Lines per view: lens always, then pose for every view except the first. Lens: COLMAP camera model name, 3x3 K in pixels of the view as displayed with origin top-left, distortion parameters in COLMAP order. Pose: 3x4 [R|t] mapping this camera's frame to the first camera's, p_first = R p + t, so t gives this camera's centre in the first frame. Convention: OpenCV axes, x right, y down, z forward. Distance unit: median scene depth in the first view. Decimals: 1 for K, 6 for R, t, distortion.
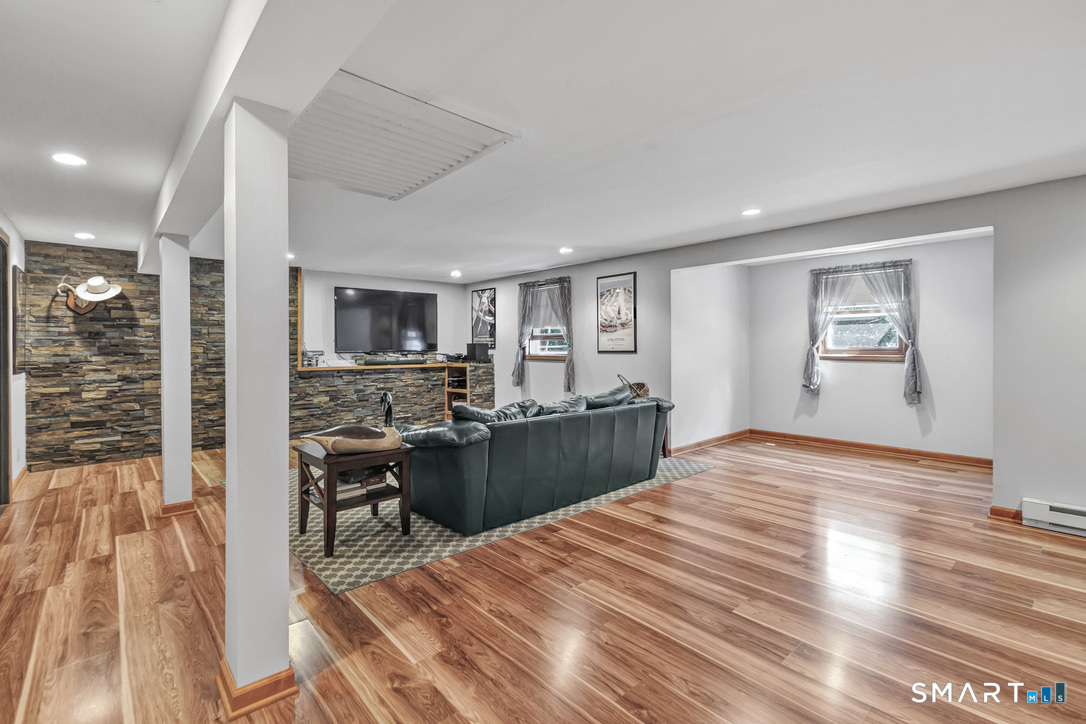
lens RADIAL K [[492.4, 0, 542.5], [0, 492.4, 356.4], [0, 0, 1]] dist [0.002100, 0.000350]
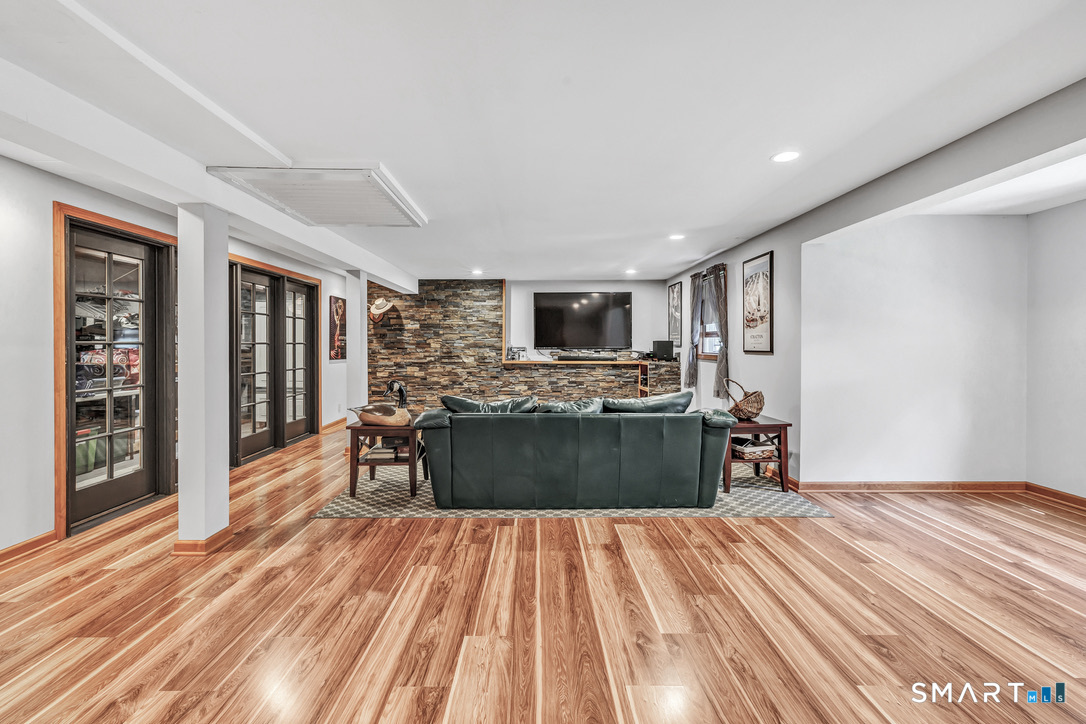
lens RADIAL K [[492.4, 0, 537.3], [0, 492.4, 352.0], [0, 0, 1]] dist [0.002100, 0.000350]
pose [[0.739743, 0.015505, -0.672711, 0.492336], [-0.016247, 0.999855, 0.005179, -0.008555], [0.672693, 0.007099, 0.739887, 0.182318]]
